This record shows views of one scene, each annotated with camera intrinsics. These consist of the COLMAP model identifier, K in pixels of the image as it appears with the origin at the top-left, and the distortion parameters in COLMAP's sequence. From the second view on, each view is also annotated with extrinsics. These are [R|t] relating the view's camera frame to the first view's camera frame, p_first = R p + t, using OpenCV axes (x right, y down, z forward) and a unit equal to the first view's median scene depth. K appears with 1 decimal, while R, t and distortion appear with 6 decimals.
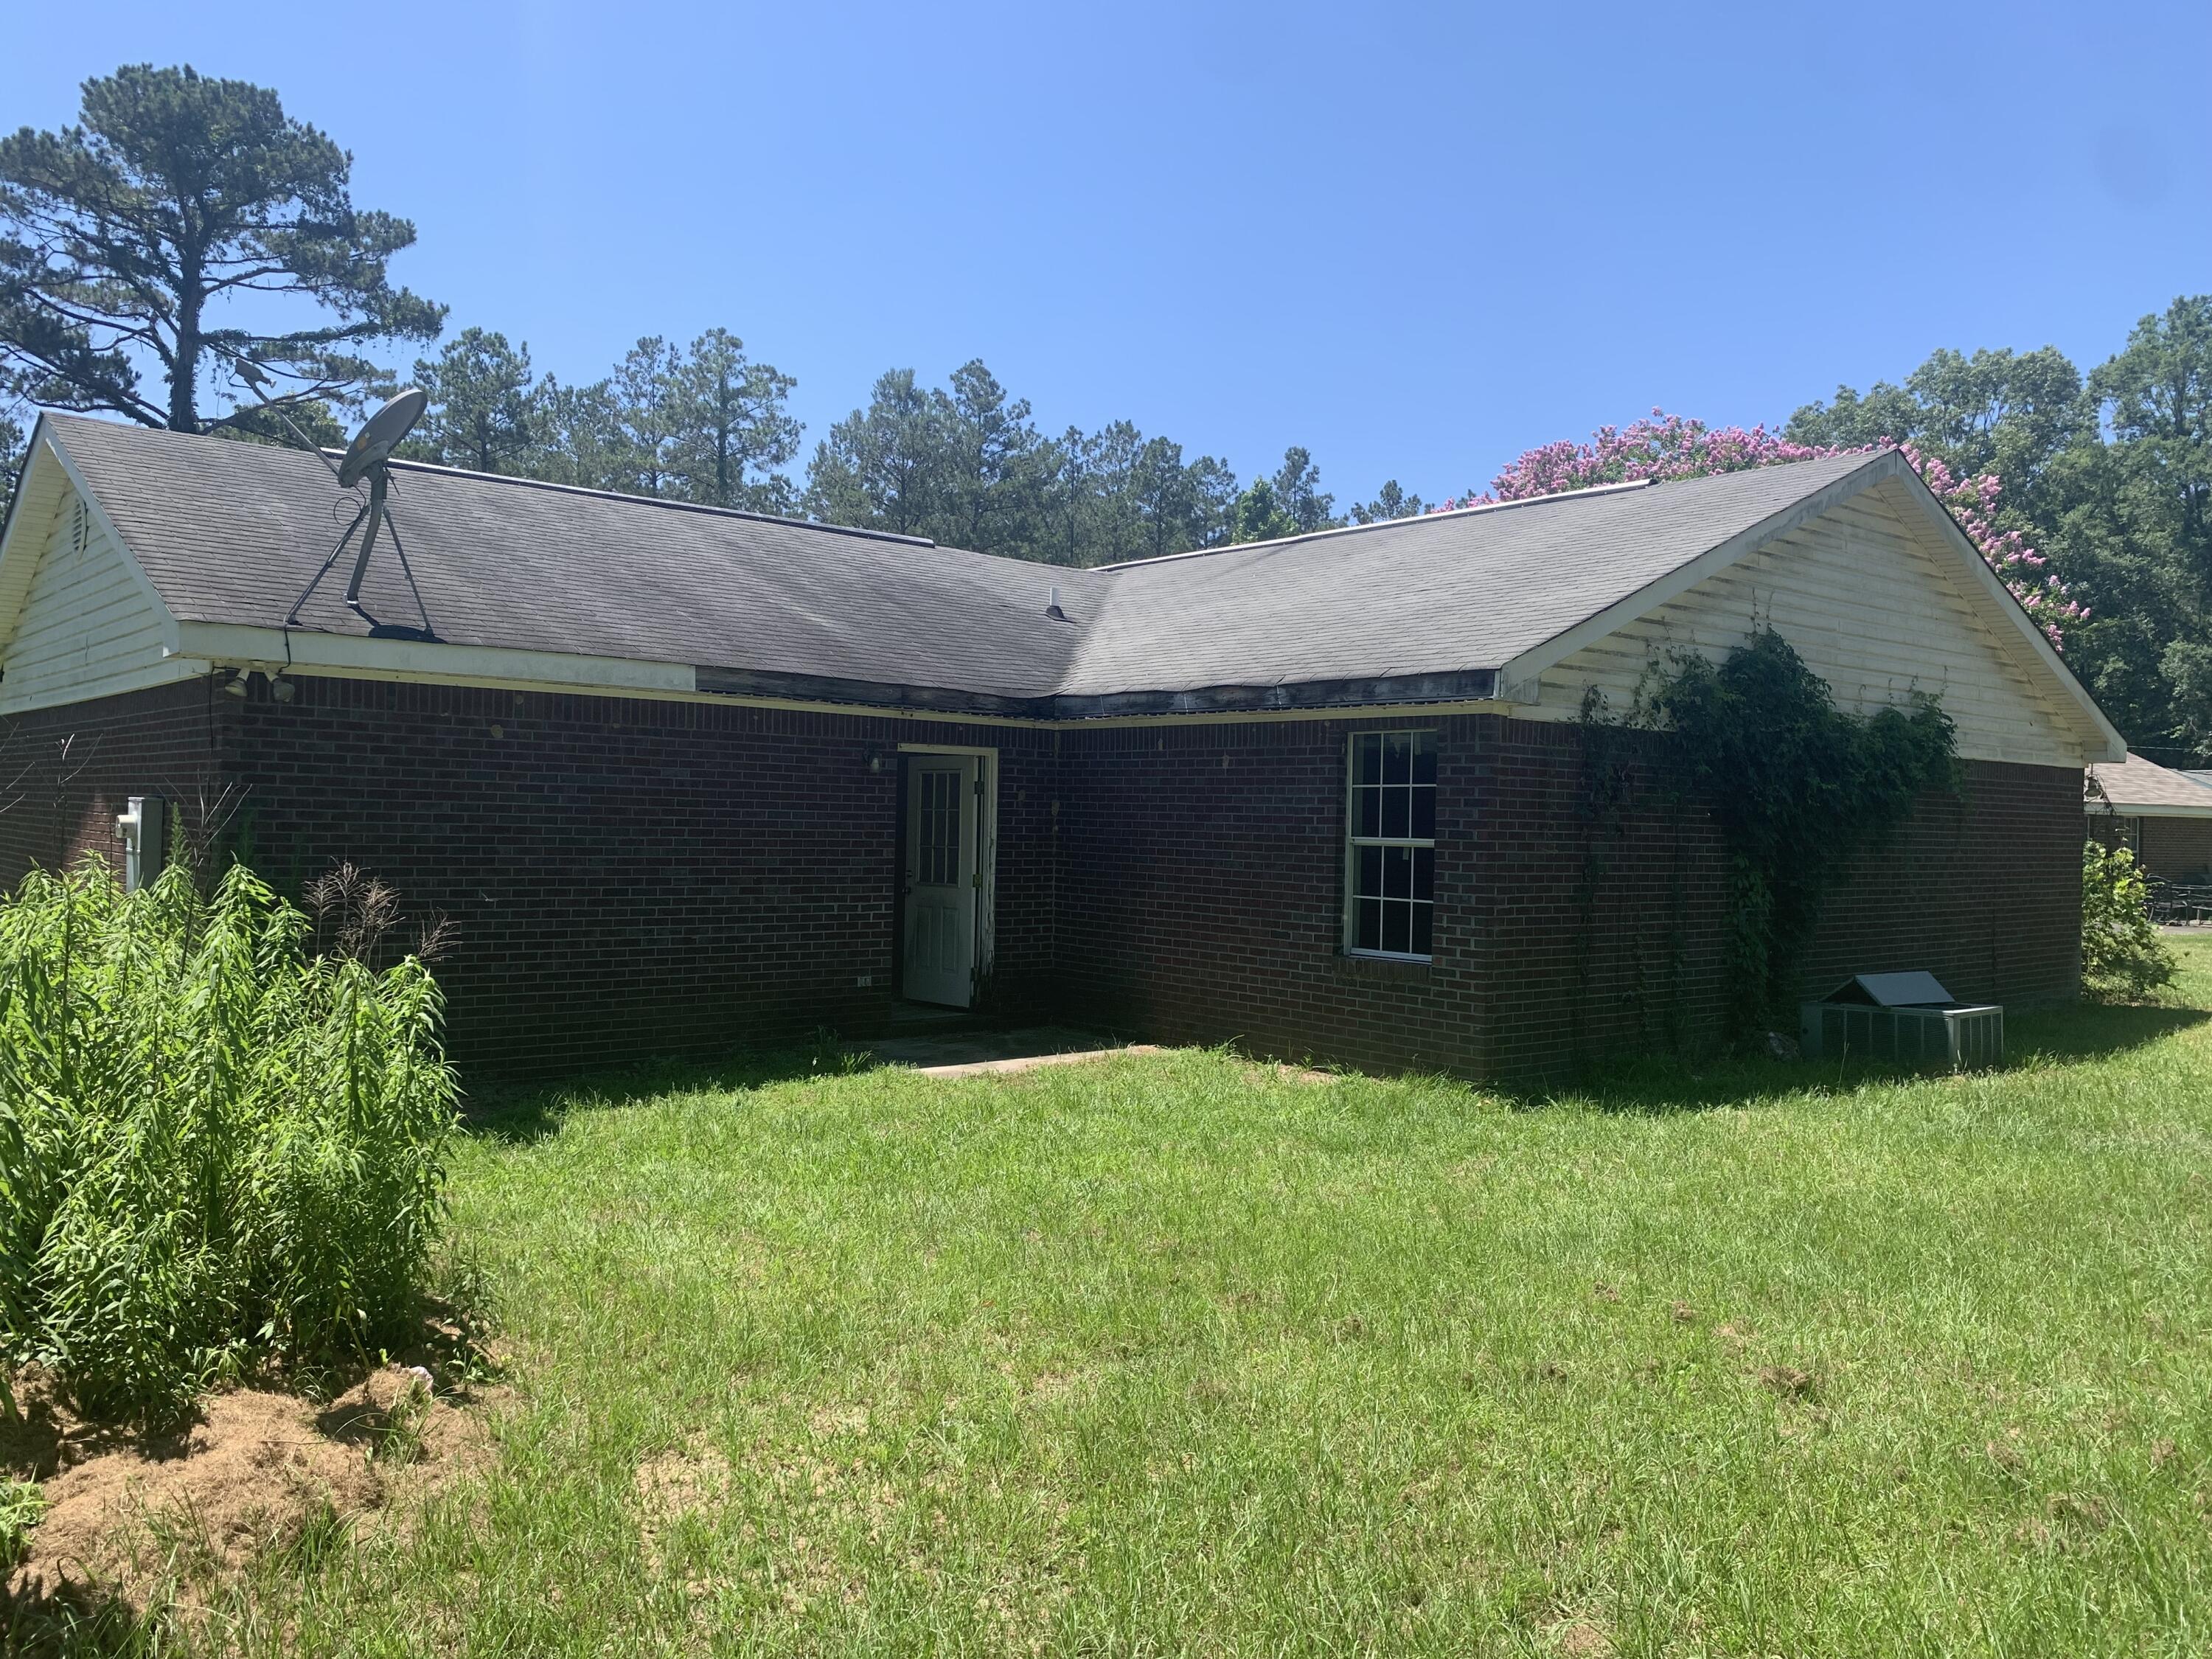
lens RADIAL K [[1680.8, 0, 1107.6], [0, 1680.8, 818.3], [0, 0, 1]] dist [0.013430, -0.012698]
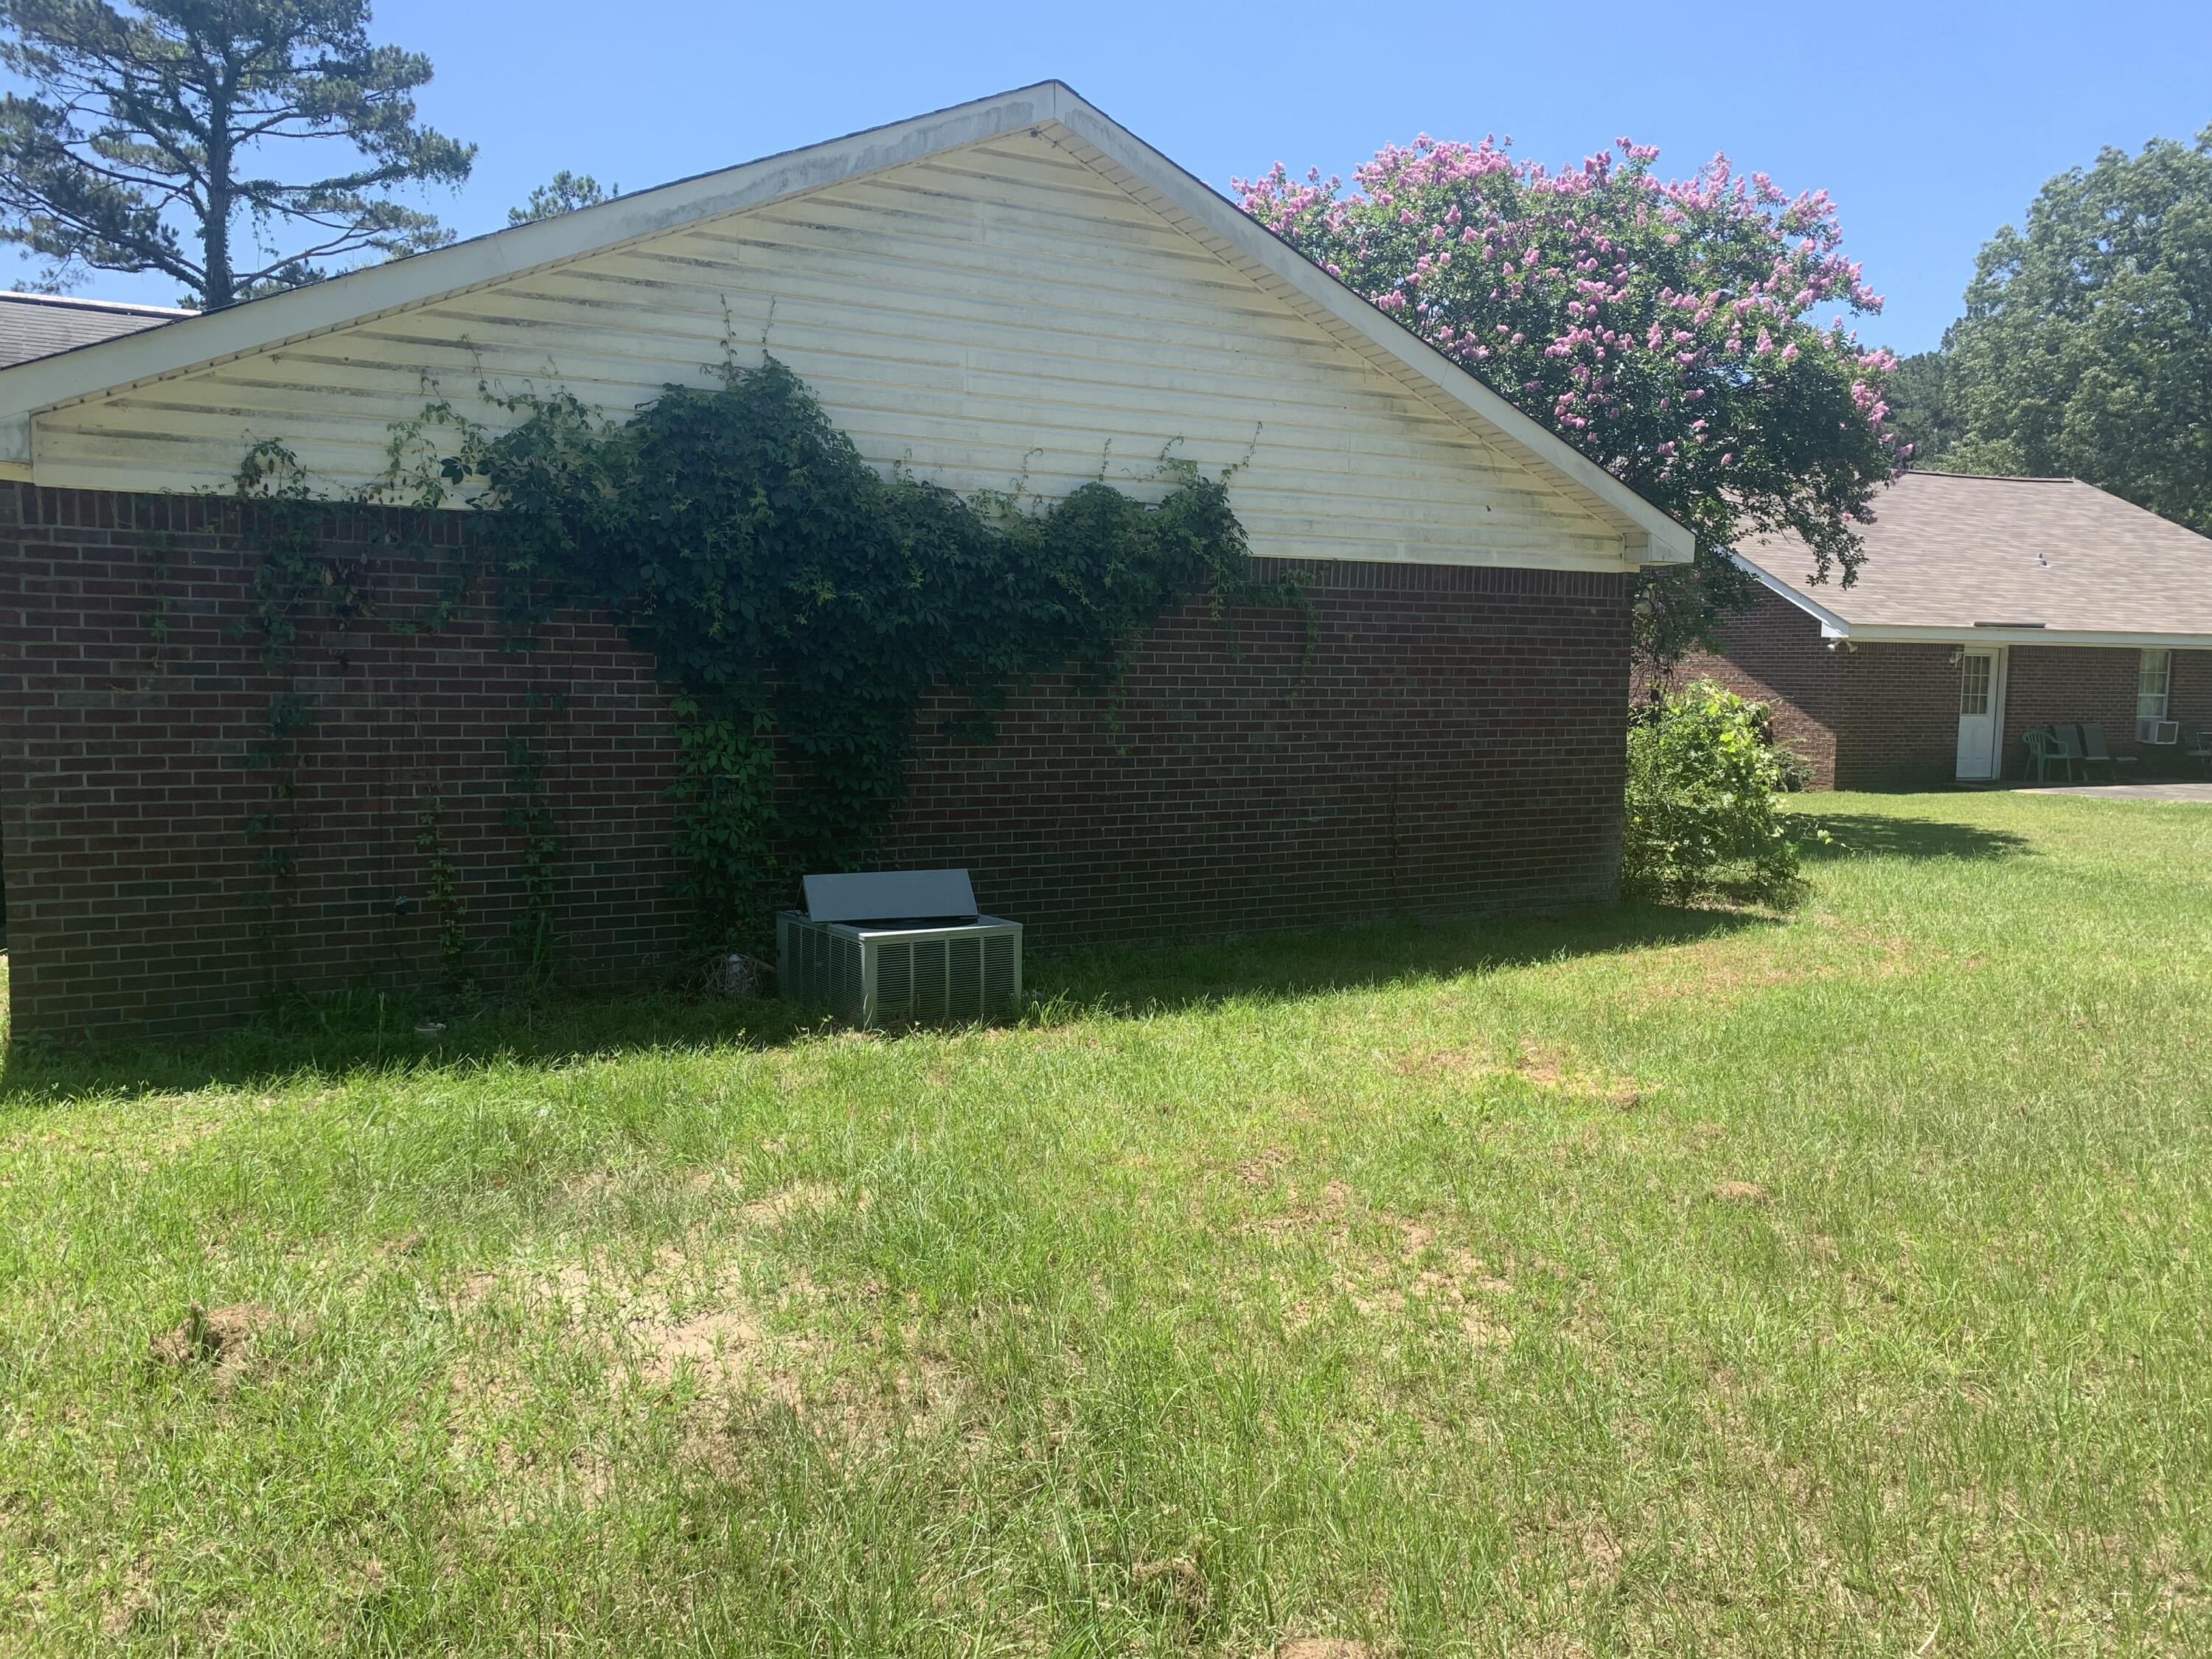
lens RADIAL K [[1680.8, 0, 1169.0], [0, 1680.8, 801.0], [0, 0, 1]] dist [0.013430, -0.012698]
pose [[0.983792, 0.006194, -0.179205, 0.682350], [0.007147, 0.997255, 0.073703, 0.014969], [0.179170, -0.073790, 0.981047, 0.364897]]
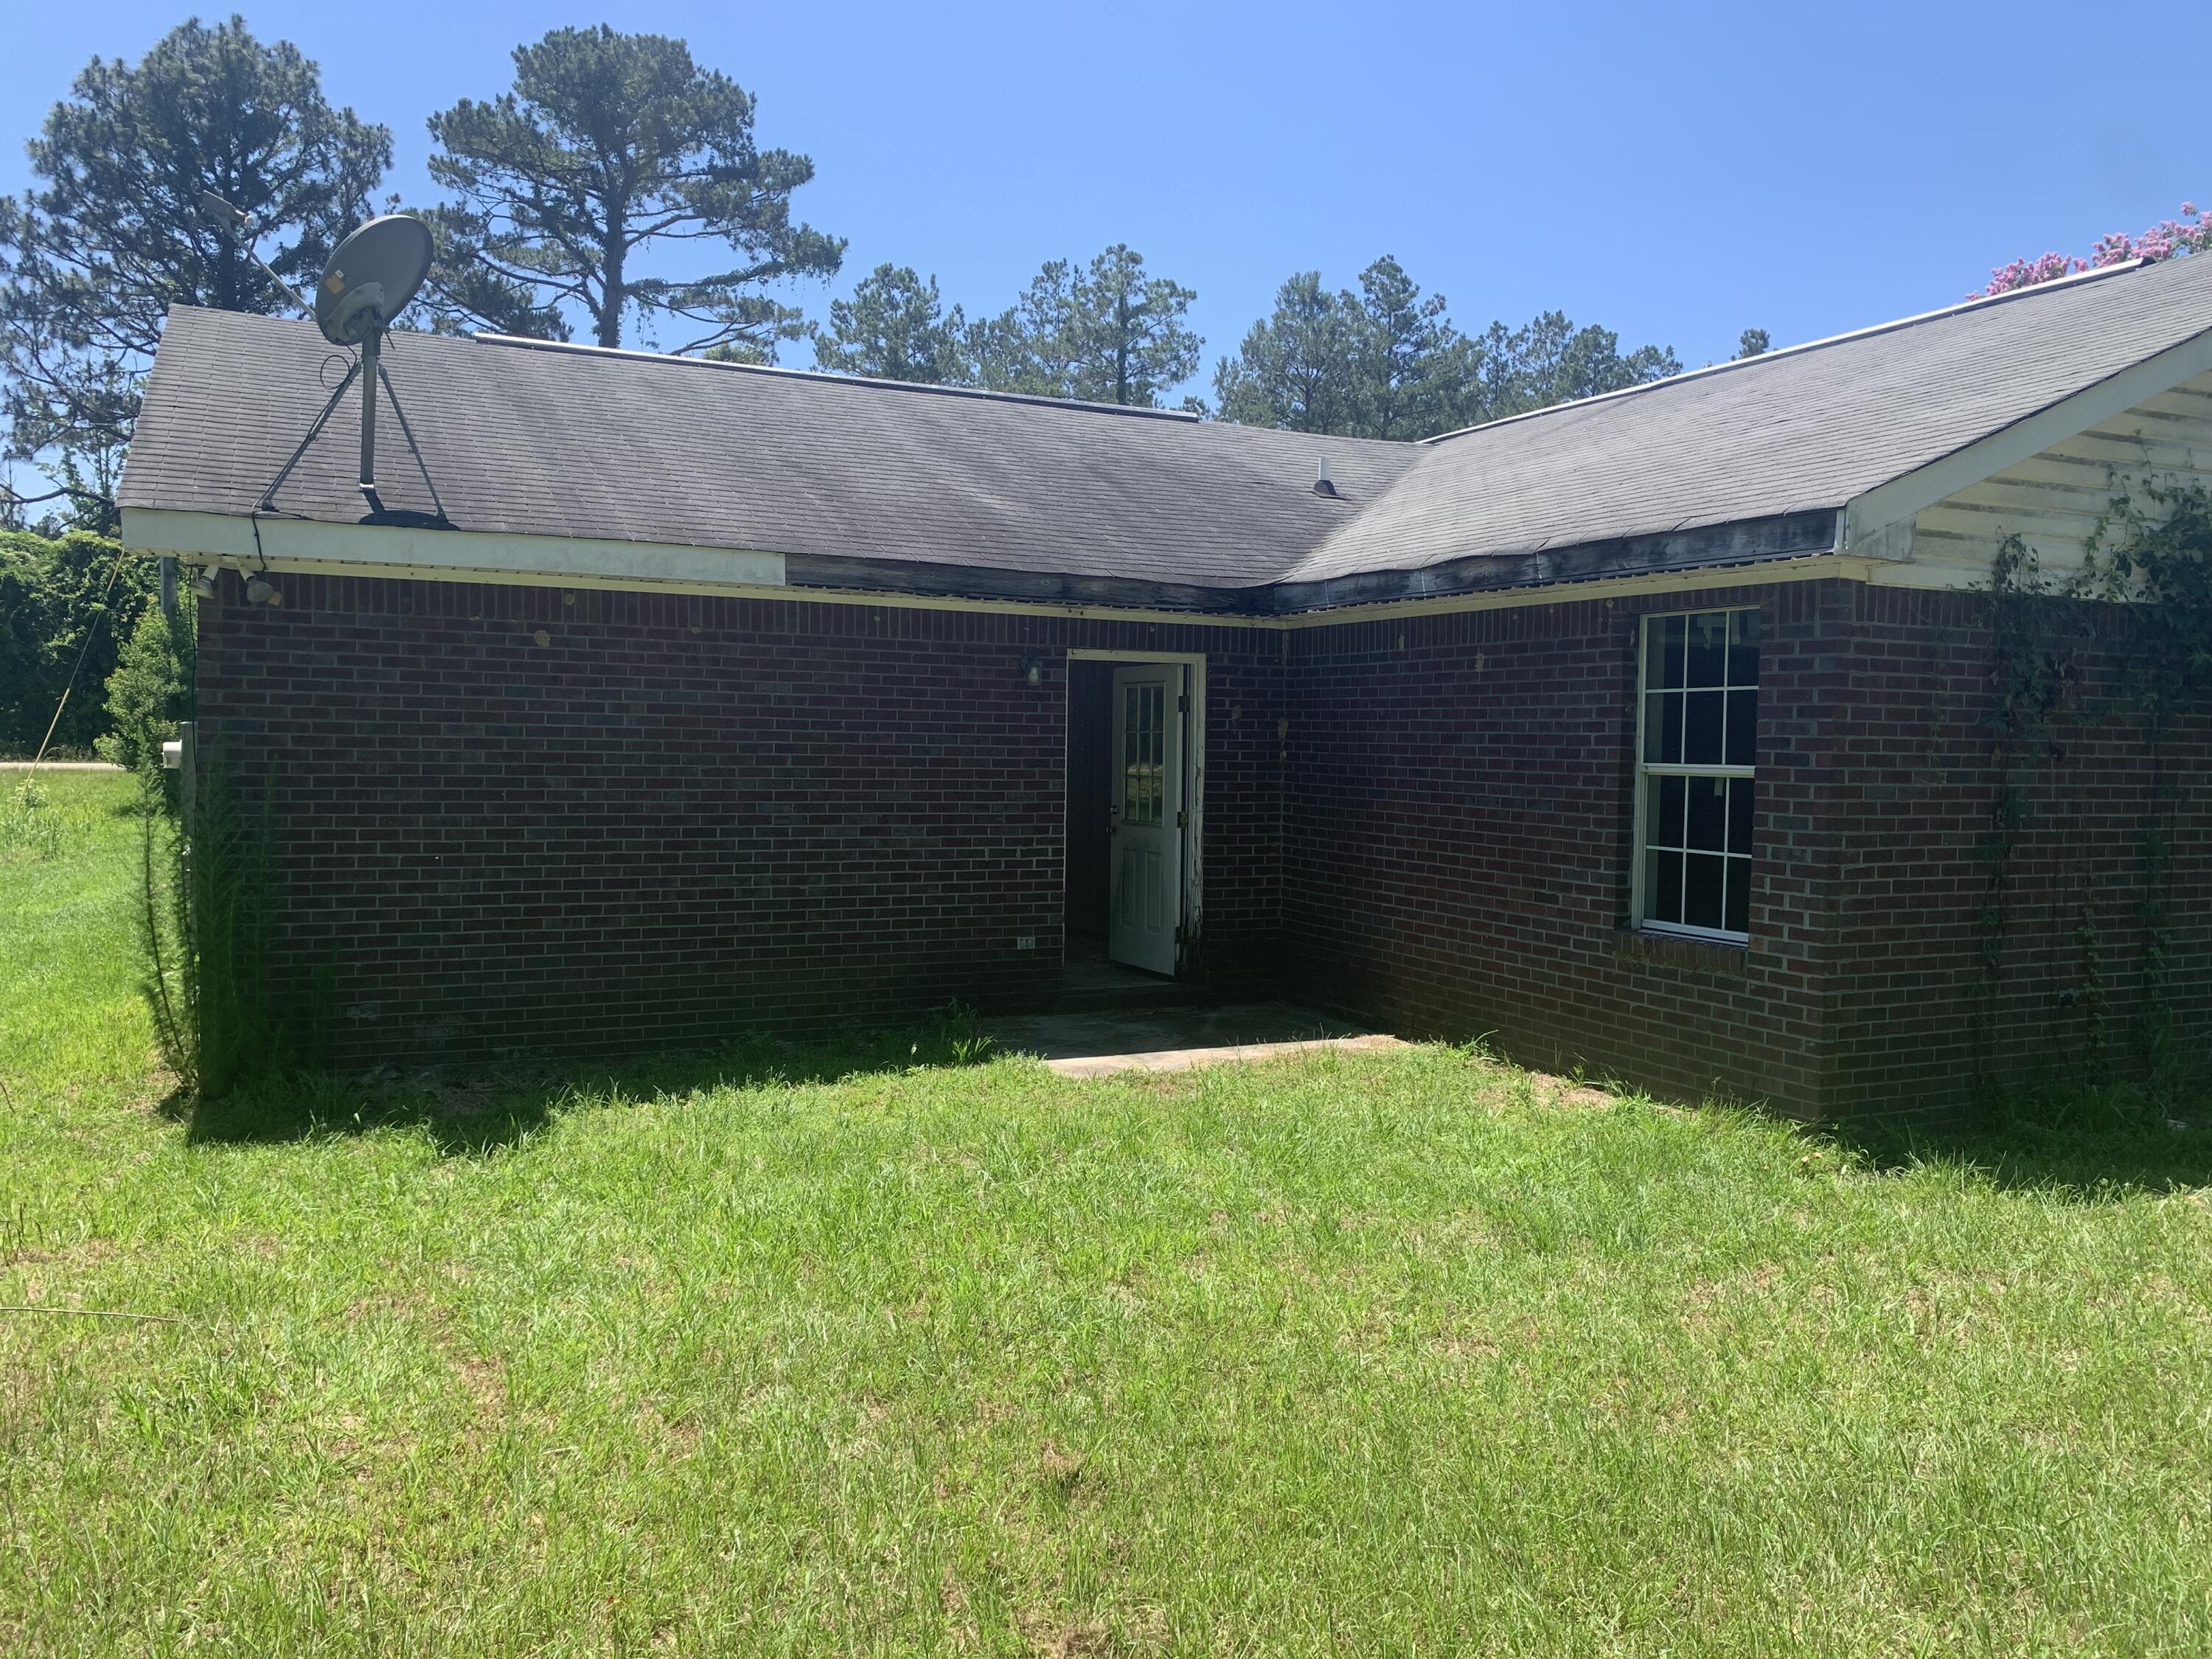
lens RADIAL K [[1680.8, 0, 1118.0], [0, 1680.8, 805.0], [0, 0, 1]] dist [0.013430, -0.012698]
pose [[0.965605, 0.003480, -0.259991, 0.108191], [0.005328, 0.999436, 0.033167, 0.003684], [0.259960, -0.033412, 0.965041, 0.233504]]
